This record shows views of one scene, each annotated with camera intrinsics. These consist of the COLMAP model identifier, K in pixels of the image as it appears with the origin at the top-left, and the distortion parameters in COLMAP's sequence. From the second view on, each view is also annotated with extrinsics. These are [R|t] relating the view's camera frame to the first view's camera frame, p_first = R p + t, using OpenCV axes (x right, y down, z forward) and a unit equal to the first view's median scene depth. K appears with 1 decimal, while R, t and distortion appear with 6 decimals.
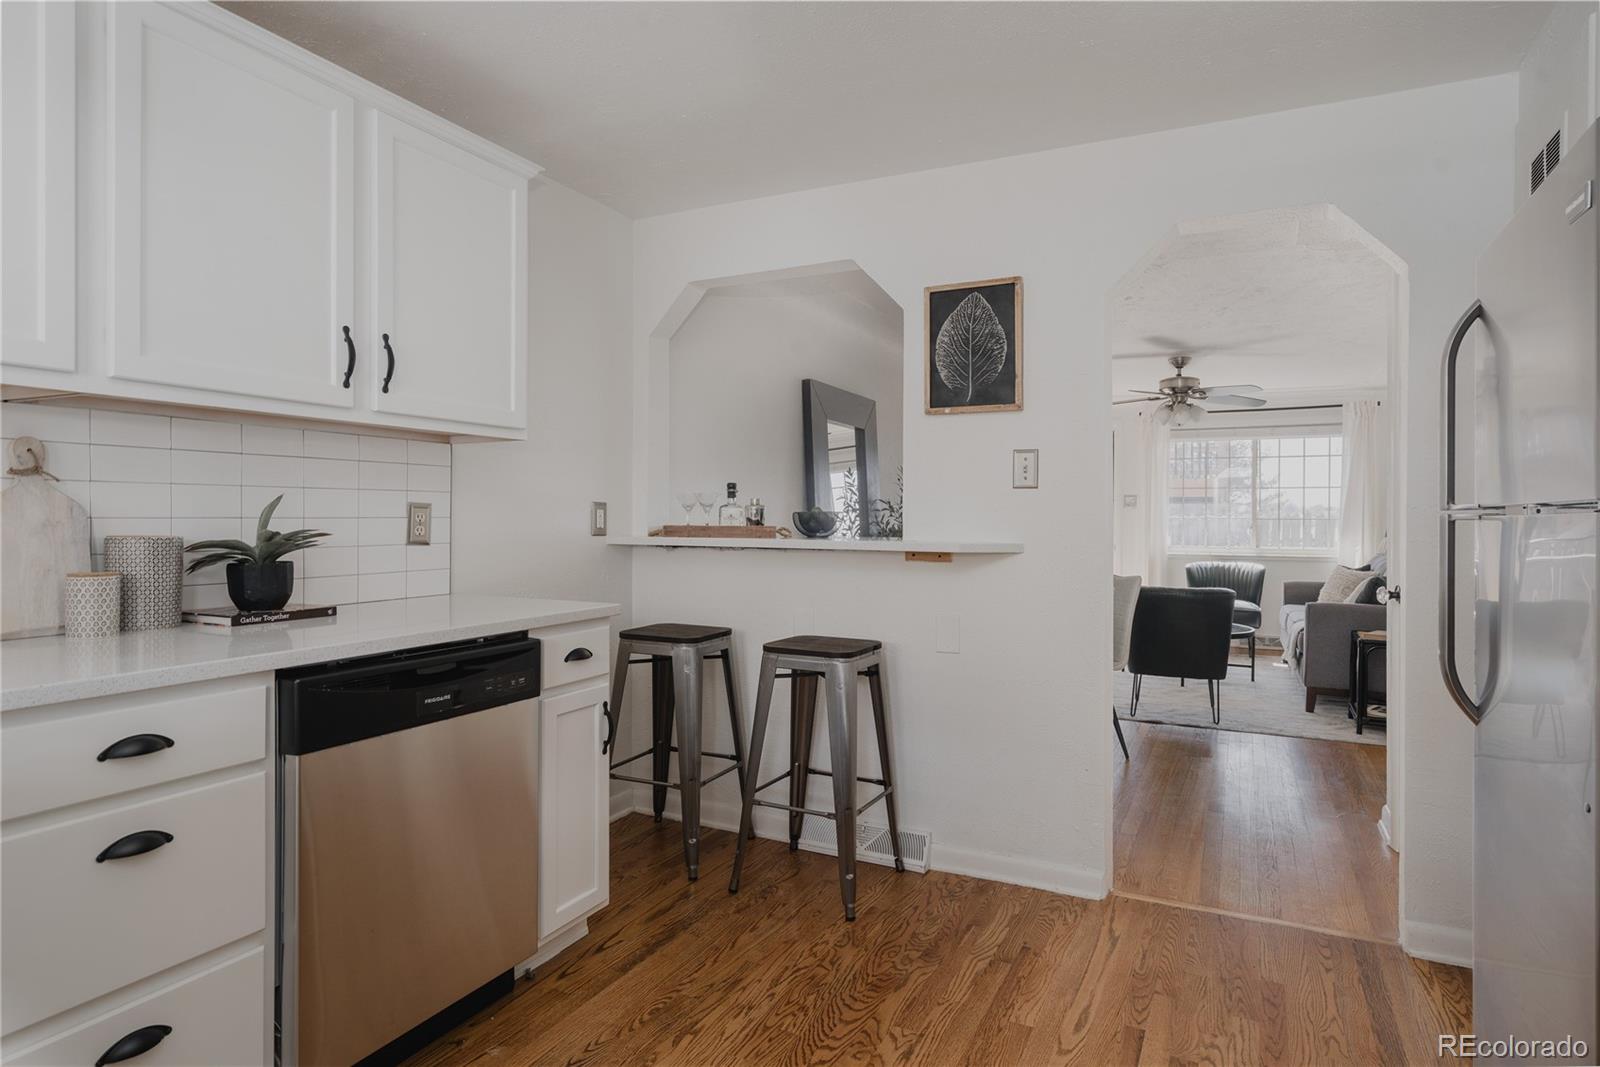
lens RADIAL K [[896.7, 0, 800.0], [0, 896.7, 533.5], [0, 0, 1]] dist [-0.002410, 0.001483]
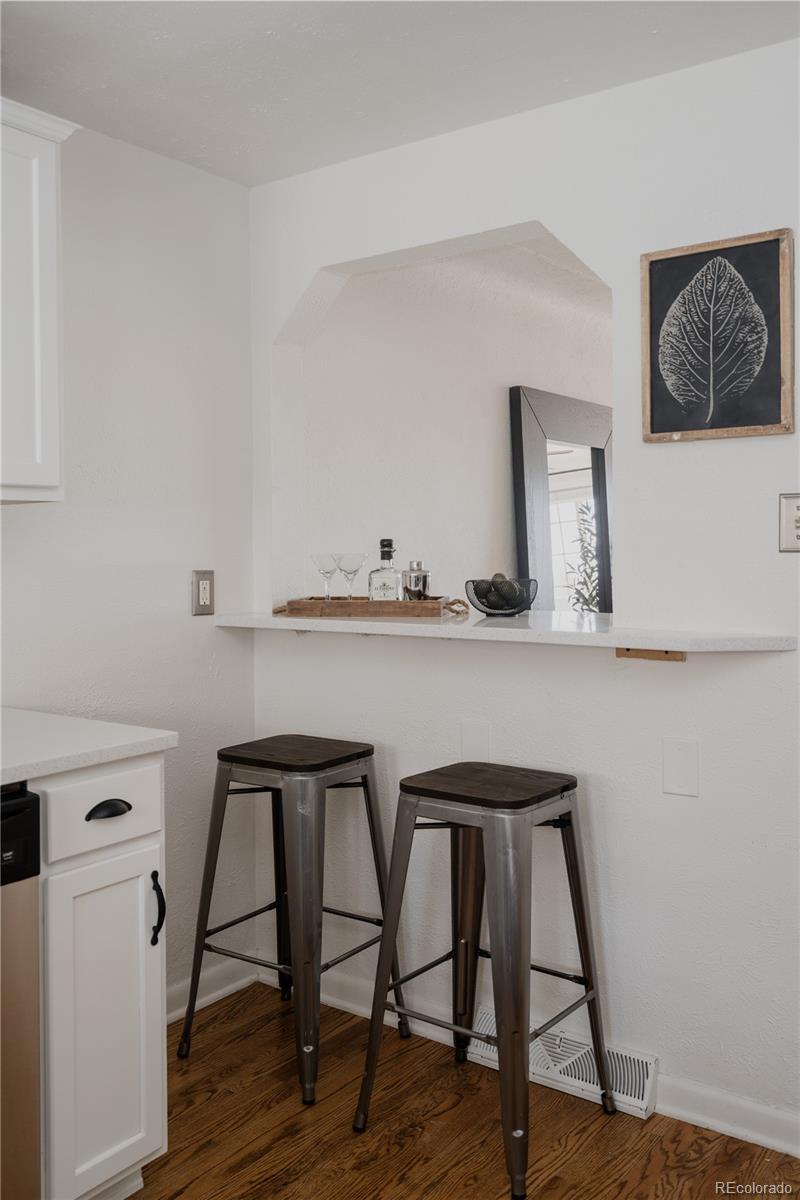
lens RADIAL K [[1039.2, 0, 397.9], [0, 1039.2, 558.6], [0, 0, 1]] dist [0.004858, 0.011378]
pose [[0.979905, -0.006557, -0.199355, 0.115276], [0.008984, 0.999896, 0.011271, -0.056583], [0.199261, -0.012836, 0.979862, 0.194626]]
